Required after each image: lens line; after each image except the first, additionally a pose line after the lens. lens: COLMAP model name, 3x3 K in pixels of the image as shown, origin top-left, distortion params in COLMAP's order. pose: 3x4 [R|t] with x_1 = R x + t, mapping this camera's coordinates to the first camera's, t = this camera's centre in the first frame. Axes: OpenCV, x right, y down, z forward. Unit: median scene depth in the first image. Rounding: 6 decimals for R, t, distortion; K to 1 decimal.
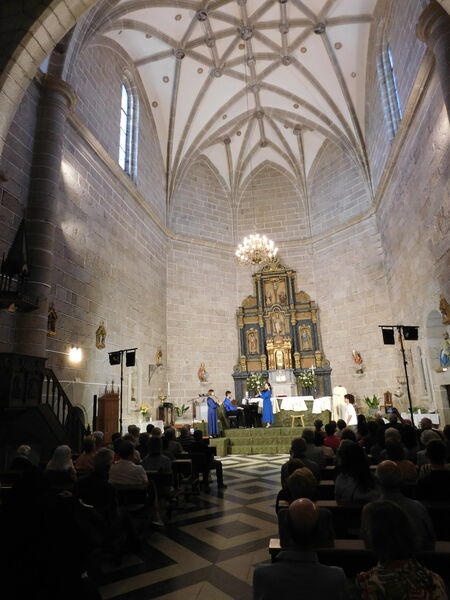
lens RADIAL K [[395.1, 0, 226.1], [0, 395.1, 296.3], [0, 0, 1]] dist [-0.077976, 0.053090]
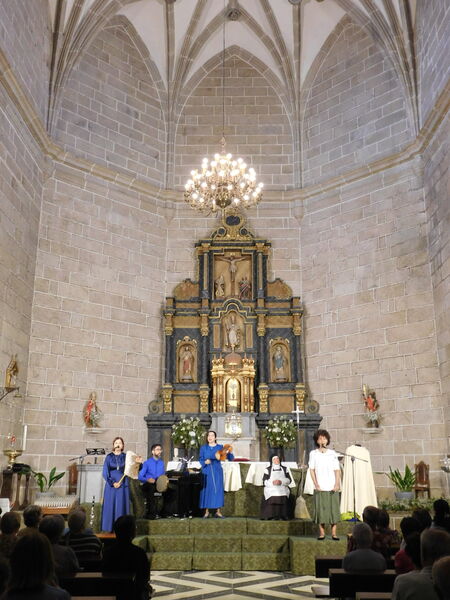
lens RADIAL K [[634.2, 0, 226.0], [0, 634.2, 296.7], [0, 0, 1]] dist [0.041921, 0.000000]
pose [[0.982673, 0.085231, 0.164591, -0.035201], [-0.083630, 0.996358, -0.016646, 0.036793], [-0.165410, 0.002593, 0.986221, 0.106595]]
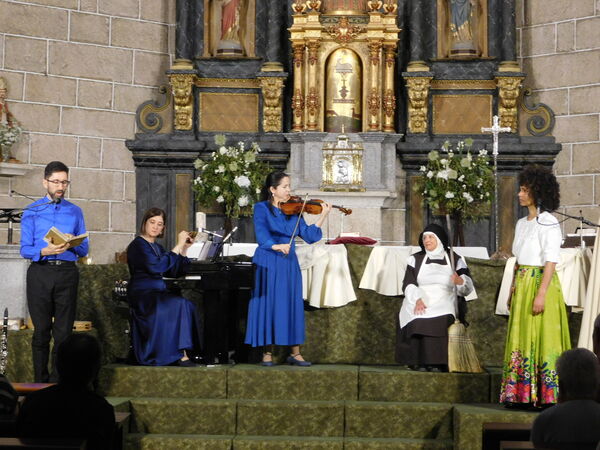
lens RADIAL K [[1626.2, 0, 301.4], [0, 1626.2, 229.2], [0, 0, 1]] dist [0.061747, 0.000000]
pose [[0.986544, 0.055975, 0.153614, -0.028490], [-0.088976, 0.972060, 0.217215, 0.036424], [-0.137164, -0.227960, 0.963961, 0.073239]]
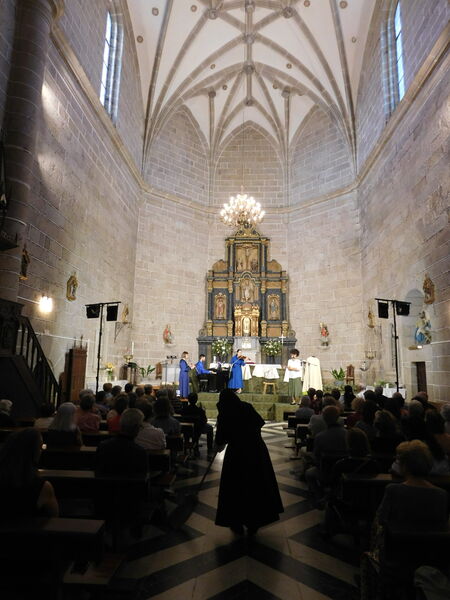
lens RADIAL K [[395.1, 0, 226.3], [0, 395.1, 297.8], [0, 0, 1]] dist [-0.077976, 0.053090]
pose [[0.988358, 0.079921, 0.129467, -0.049210], [-0.090868, 0.992565, 0.080977, 0.012435], [-0.122033, -0.091798, 0.988272, 0.030033]]
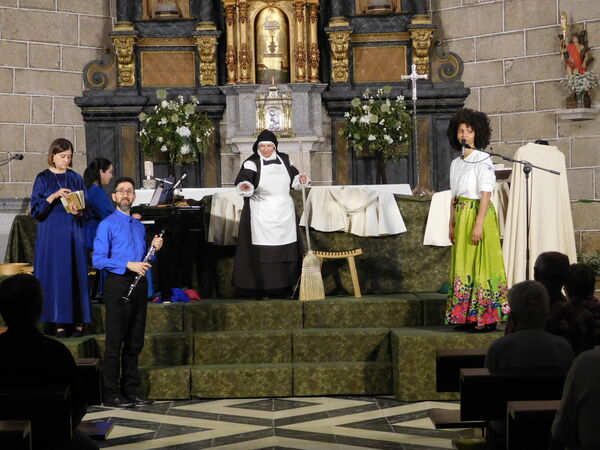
lens RADIAL K [[1438.7, 0, 302.4], [0, 1438.7, 227.7], [0, 0, 1]] dist [0.045549, 0.000000]
pose [[0.978380, 0.013027, 0.206407, -0.033138], [-0.065957, 0.965555, 0.251700, 0.040688], [-0.196019, -0.259872, 0.945539, 0.095607]]
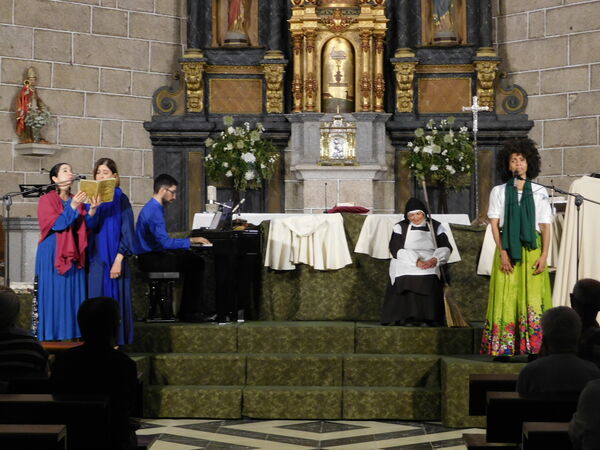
lens RADIAL K [[1438.7, 0, 300.6], [0, 1438.7, 227.8], [0, 0, 1]] dist [0.045549, 0.000000]
pose [[0.987159, 0.041539, 0.154244, -0.027488], [-0.077683, 0.968563, 0.236329, 0.038405], [-0.139578, -0.245276, 0.959353, 0.083069]]
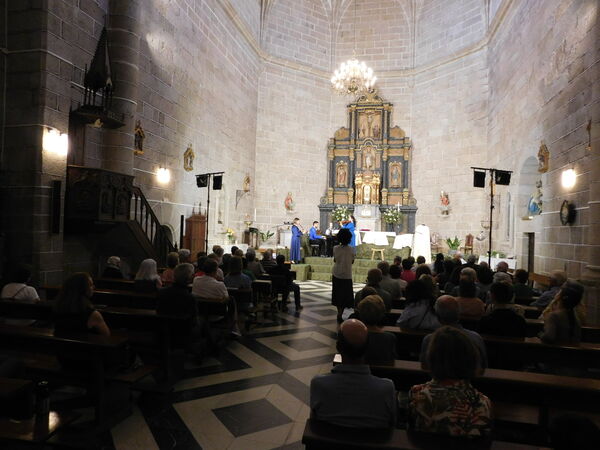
lens RADIAL K [[395.1, 0, 300.8], [0, 395.1, 226.6], [0, 0, 1]] dist [-0.077976, 0.053090]
pose [[0.996870, 0.073853, -0.028206, 0.003378], [-0.064601, 0.966644, 0.247842, 0.002454], [0.045570, -0.245244, 0.968390, 0.002975]]
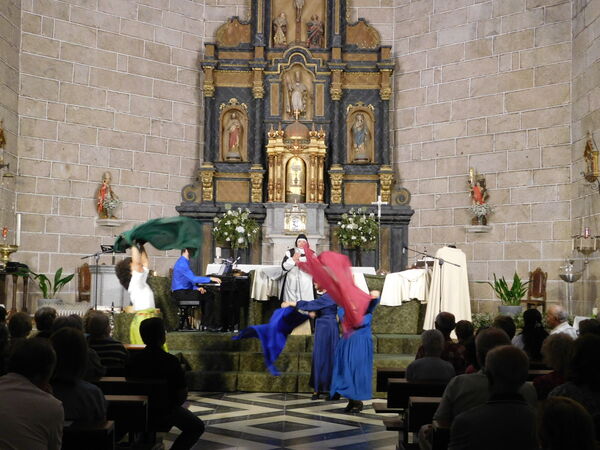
lens RADIAL K [[908.4, 0, 303.6], [0, 908.4, 227.7], [0, 0, 1]] dist [0.023031, 0.000000]
pose [[0.979260, 0.065396, 0.191764, -0.037249], [-0.102139, 0.976750, 0.188486, 0.028139], [-0.174979, -0.204163, 0.963172, 0.059040]]
